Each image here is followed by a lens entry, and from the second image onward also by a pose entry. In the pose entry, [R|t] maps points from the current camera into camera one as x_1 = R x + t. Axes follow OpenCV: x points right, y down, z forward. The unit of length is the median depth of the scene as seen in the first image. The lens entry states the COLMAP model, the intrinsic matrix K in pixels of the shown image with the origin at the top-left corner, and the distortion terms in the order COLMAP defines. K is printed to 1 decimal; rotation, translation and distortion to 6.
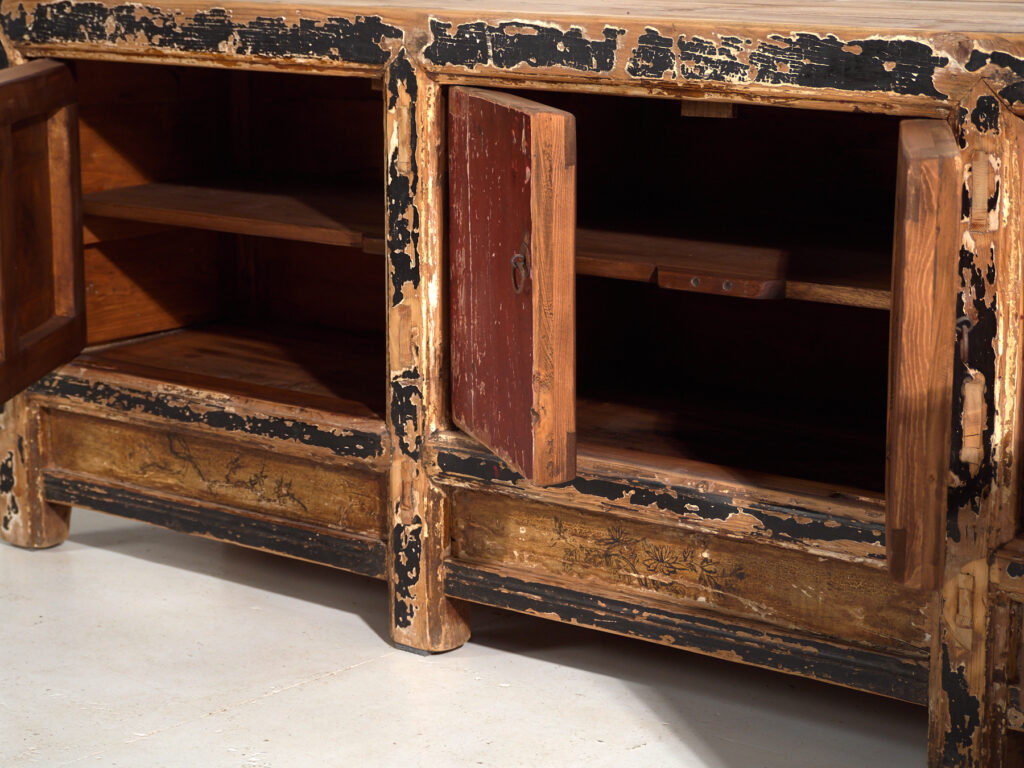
lens RADIAL K [[2506.9, 0, 512.0], [0, 2506.9, 384.0], [0, 0, 1]] dist [0.002696, 0.427935]
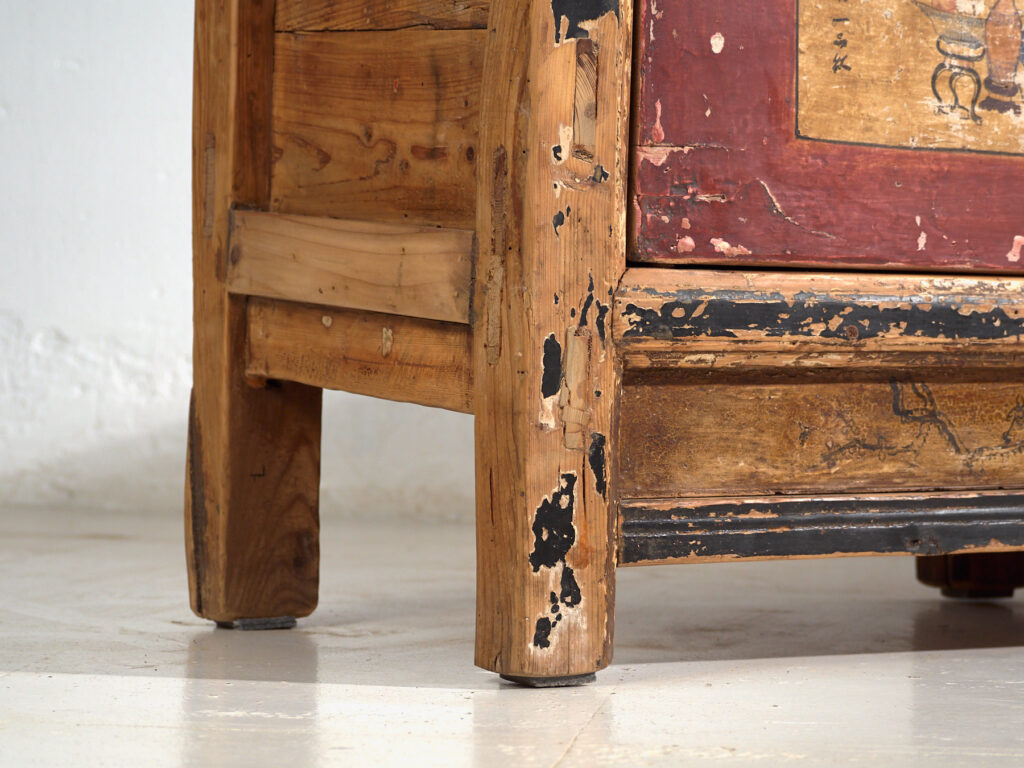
lens RADIAL K [[3443.0, 0, 512.0], [0, 3443.0, 384.0], [0, 0, 1]] dist [-0.121316, -2.546723]
pose [[0.277702, -0.019813, 0.960463, -0.990339], [0.165795, 0.985774, -0.027602, 0.031443], [-0.946252, 0.166905, 0.277036, 0.984705]]
